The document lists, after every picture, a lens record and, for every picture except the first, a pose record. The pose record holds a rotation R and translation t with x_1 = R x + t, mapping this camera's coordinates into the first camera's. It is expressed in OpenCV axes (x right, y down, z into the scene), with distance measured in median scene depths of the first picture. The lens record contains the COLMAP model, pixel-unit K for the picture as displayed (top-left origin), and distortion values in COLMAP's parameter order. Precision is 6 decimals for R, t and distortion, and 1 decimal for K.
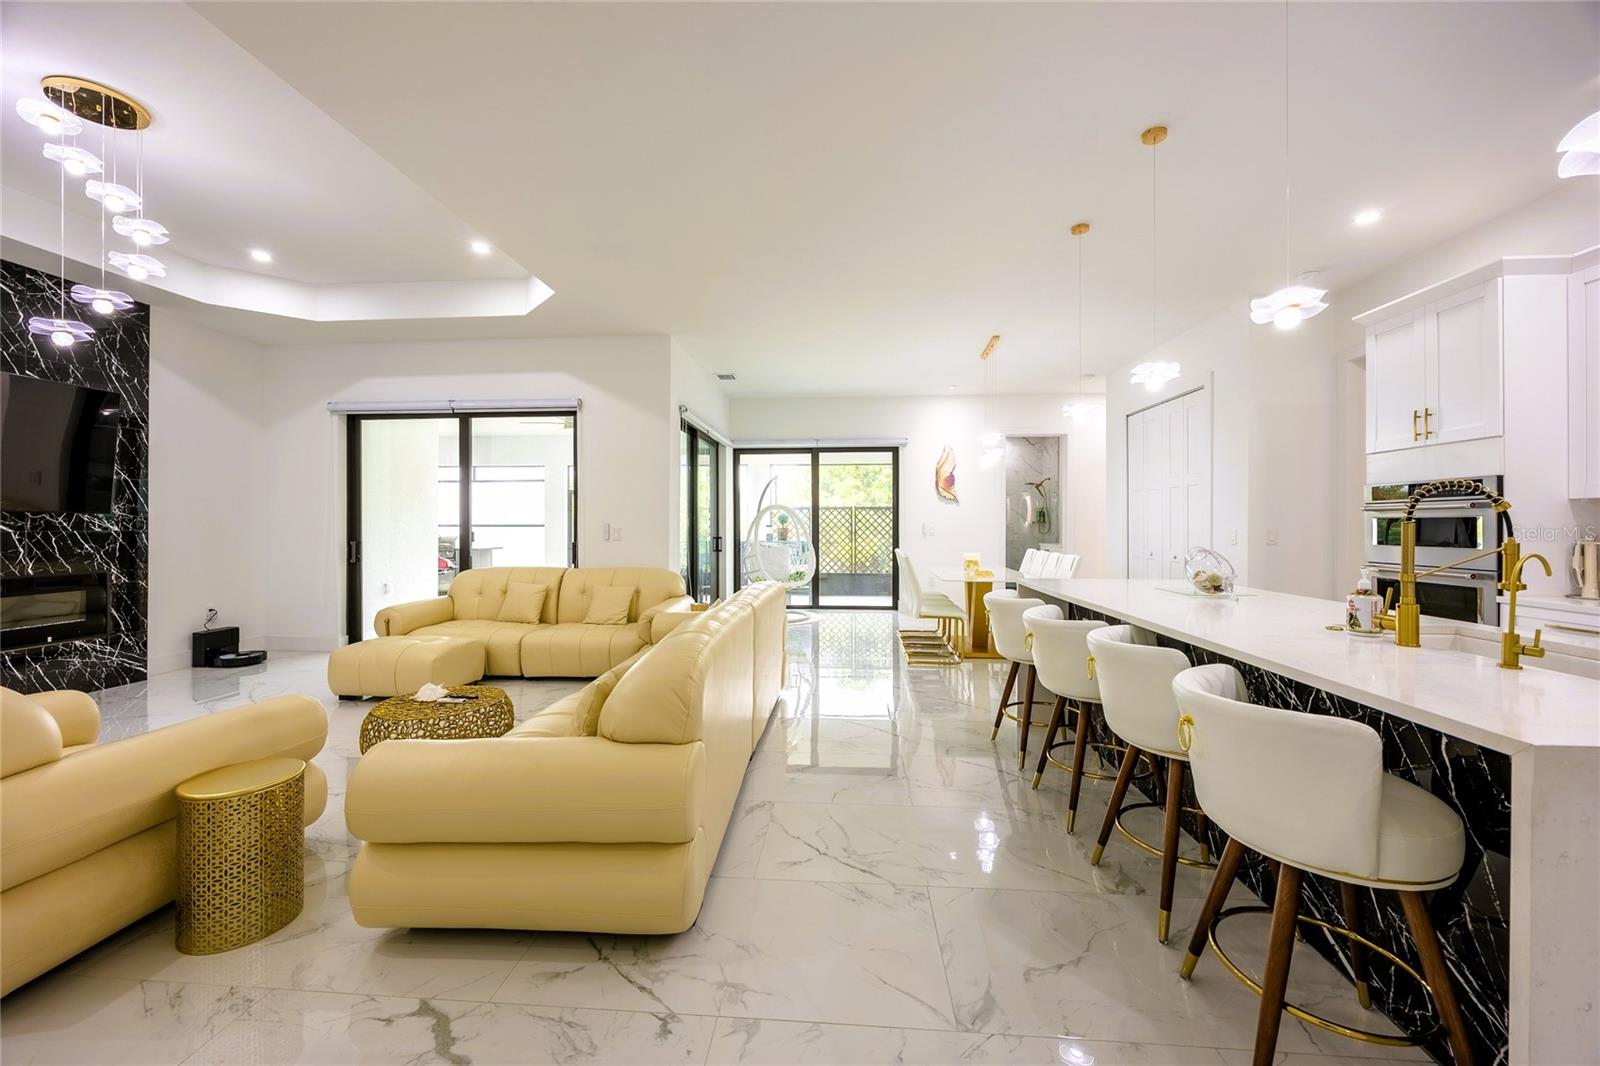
lens RADIAL K [[612.7, 0, 800.0], [0, 612.7, 533.0], [0, 0, 1]] dist [0.000127, -0.000258]
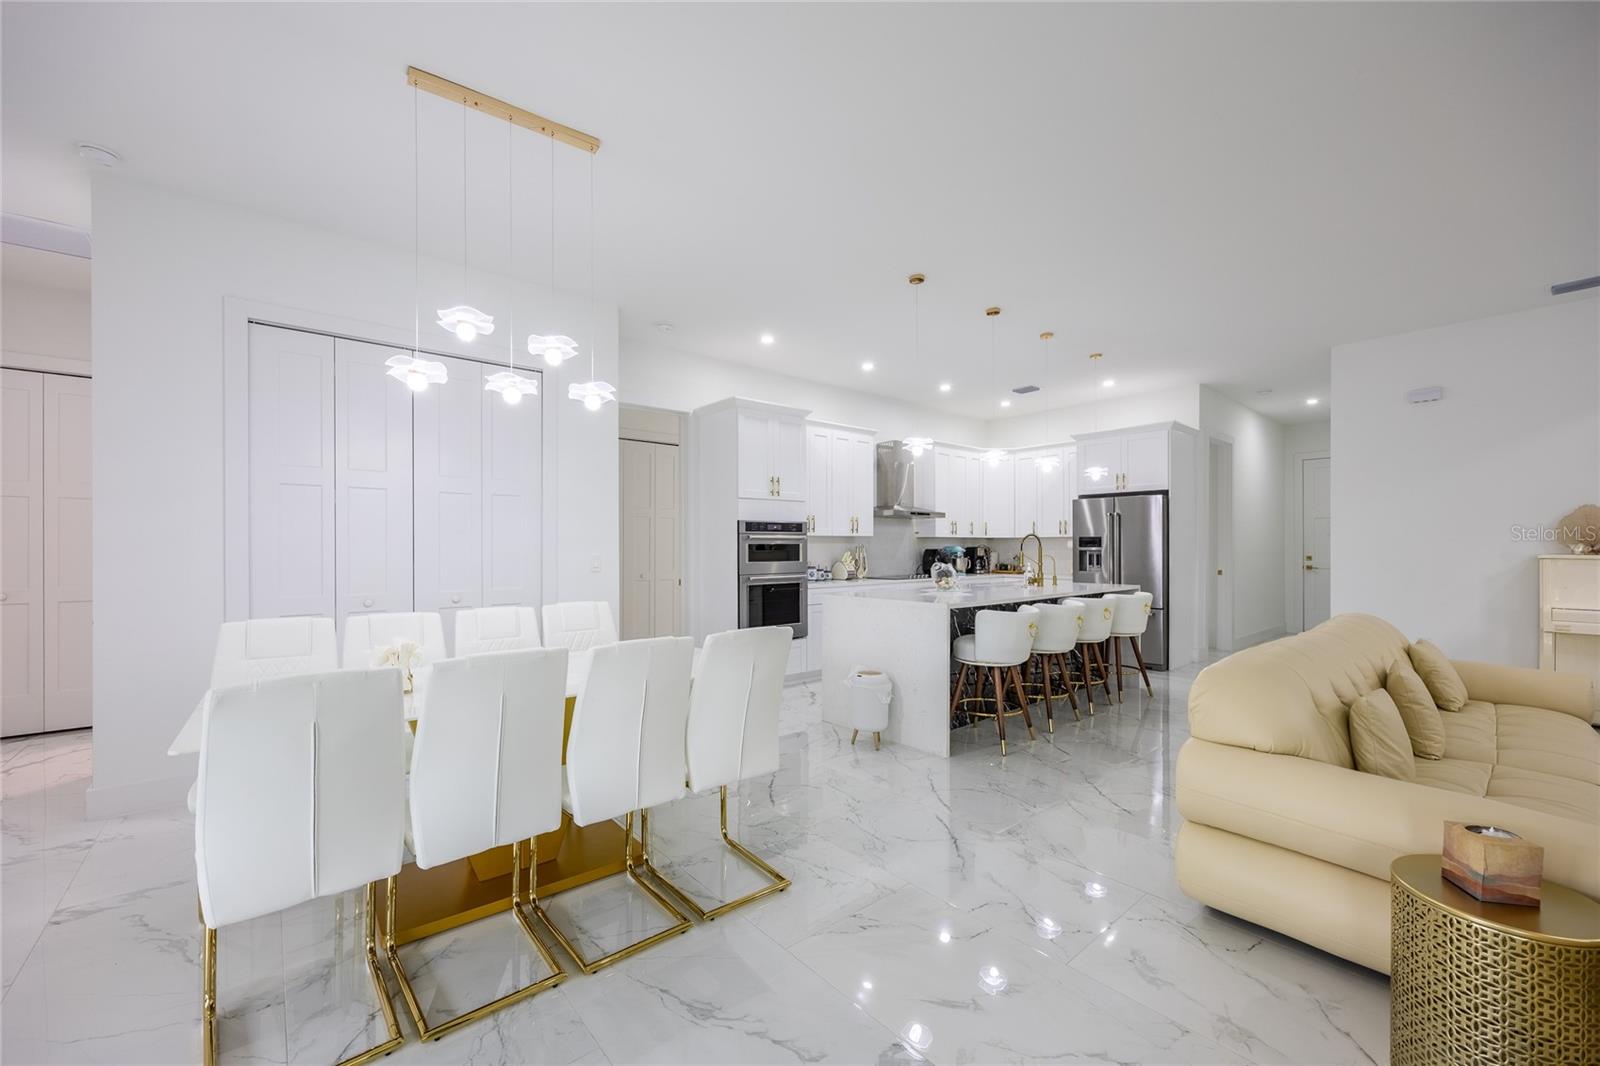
lens RADIAL K [[664.6, 0, 800.0], [0, 664.6, 533.0], [0, 0, 1]] dist [-0.049351, -0.000072]
pose [[-0.709796, 0.015704, 0.704232, -0.201943], [0.011554, 0.999877, -0.010651, -0.023959], [-0.704312, 0.000577, -0.709890, 1.537443]]
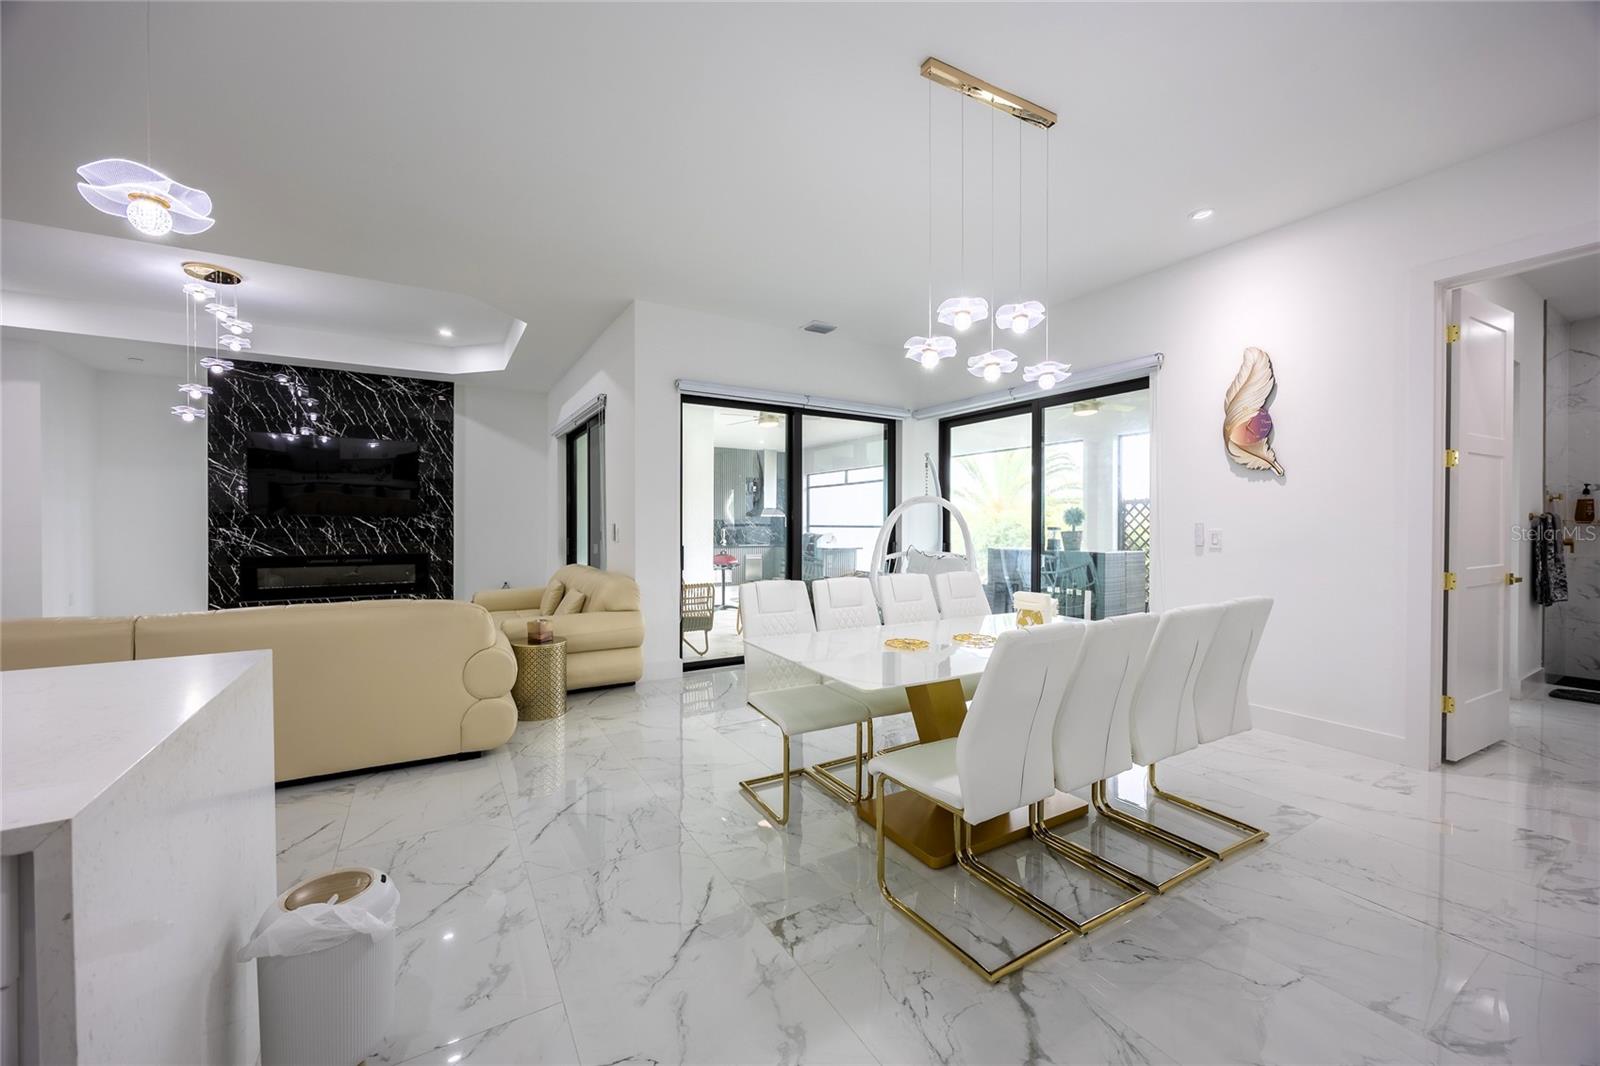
lens RADIAL K [[614.2, 0, 787.0], [0, 614.2, 531.0], [0, 0, 1]] dist [-0.000820, -0.000067]
pose [[0.576798, 0.010265, -0.816822, 0.725641], [-0.014208, 0.999896, 0.002533, -0.013039], [0.816763, 0.010145, 0.576884, 0.834087]]
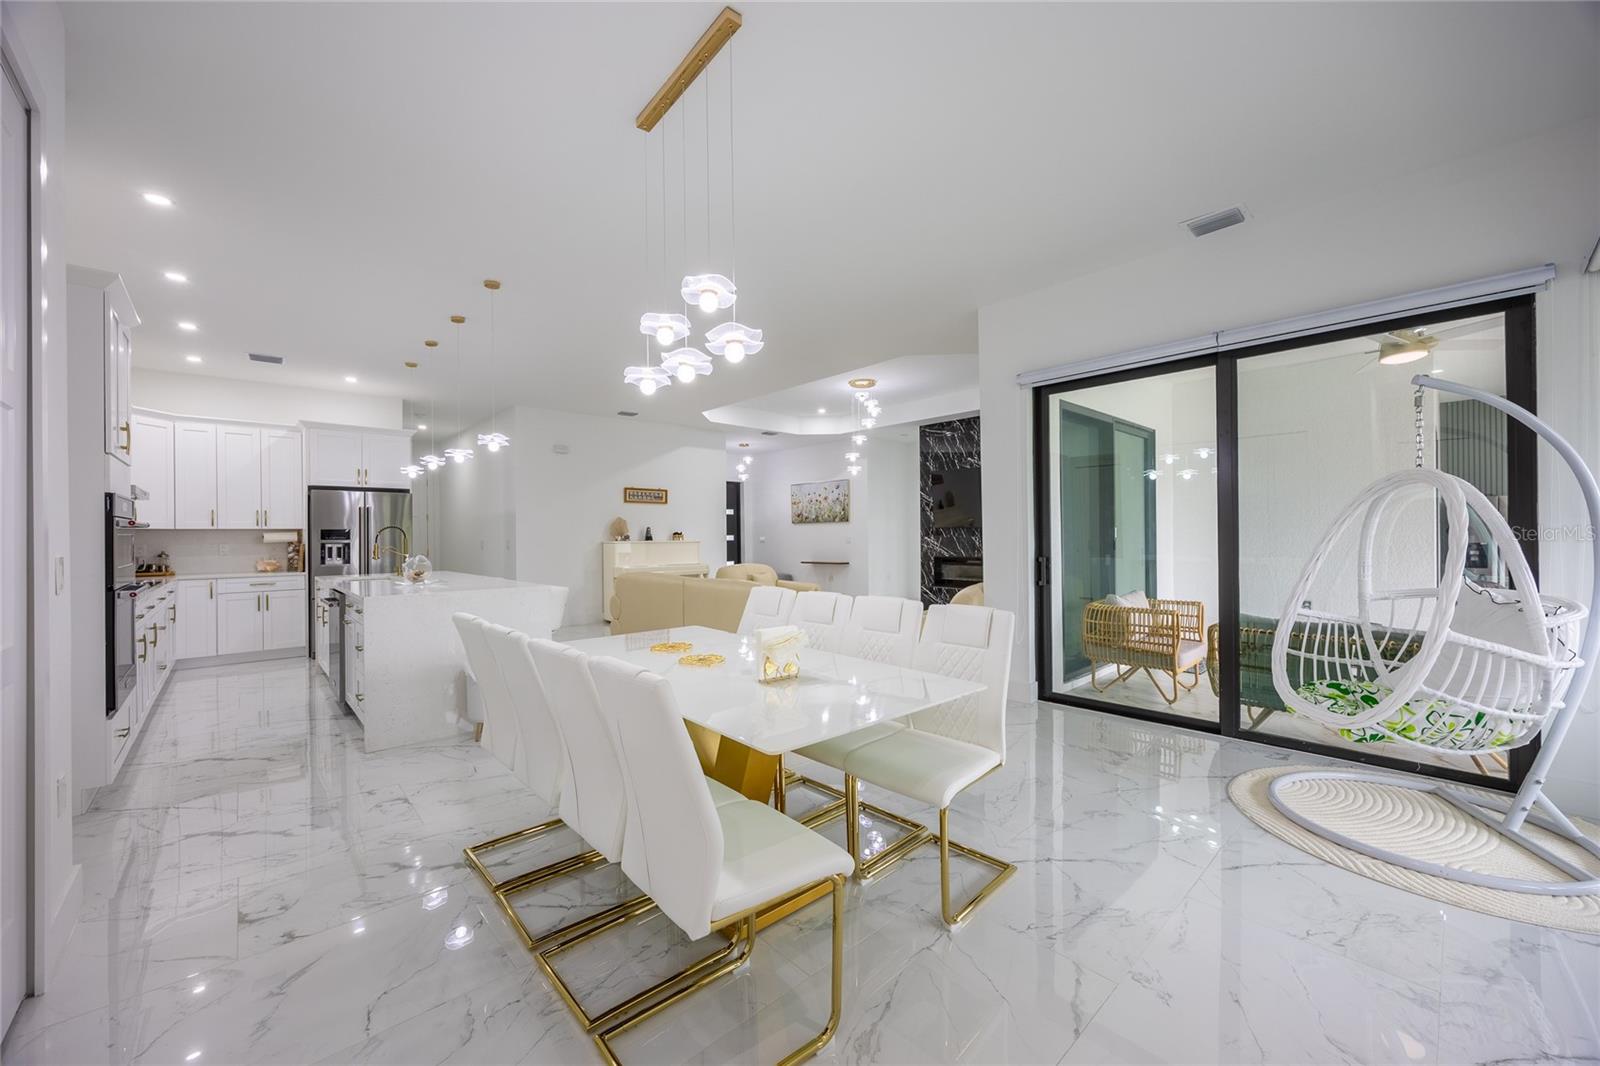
lens RADIAL K [[612.7, 0, 800.0], [0, 612.7, 533.0], [0, 0, 1]] dist [0.000127, -0.000258]
pose [[-0.677220, 0.004713, -0.735765, 0.691467], [-0.001617, 0.999968, 0.007893, -0.027507], [0.735779, 0.006535, -0.677191, 1.702125]]
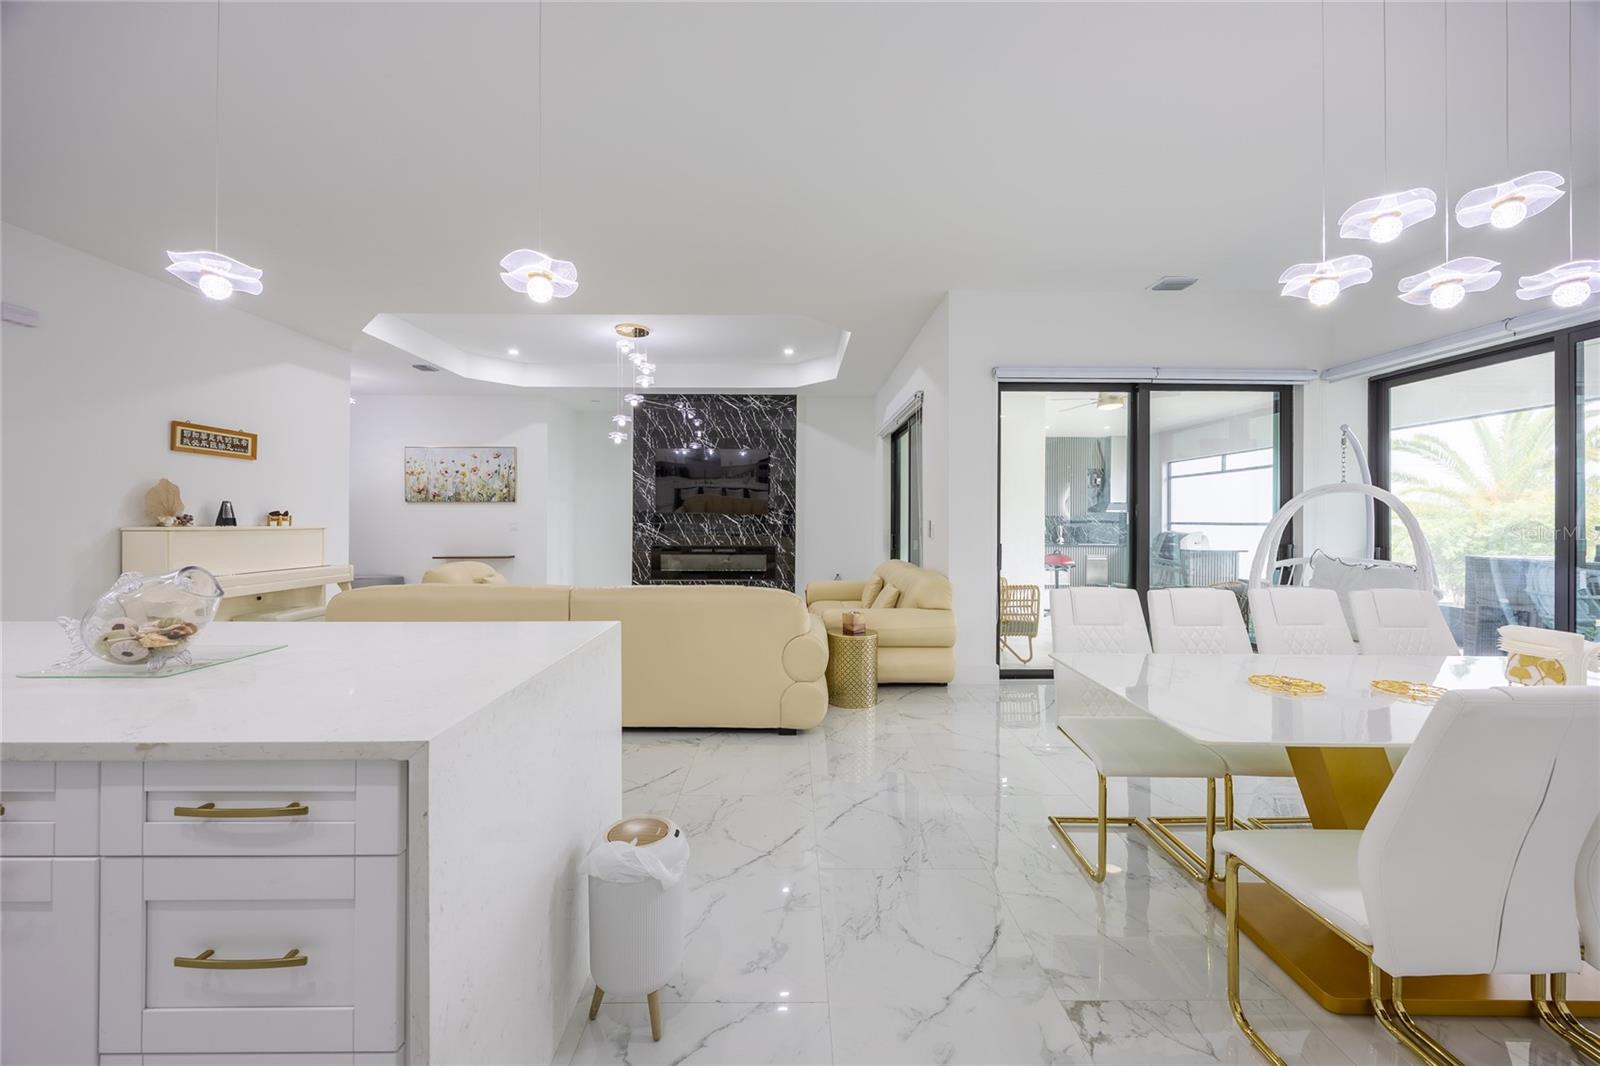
lens RADIAL K [[614.1, 0, 792.5], [0, 614.1, 519.5], [0, 0, 1]] dist [0.000209, -0.000118]
pose [[0.090618, -0.000095, -0.995886, 0.712991], [-0.018419, 0.999829, -0.001771, -0.013668], [0.995715, 0.018504, 0.090601, 0.875654]]
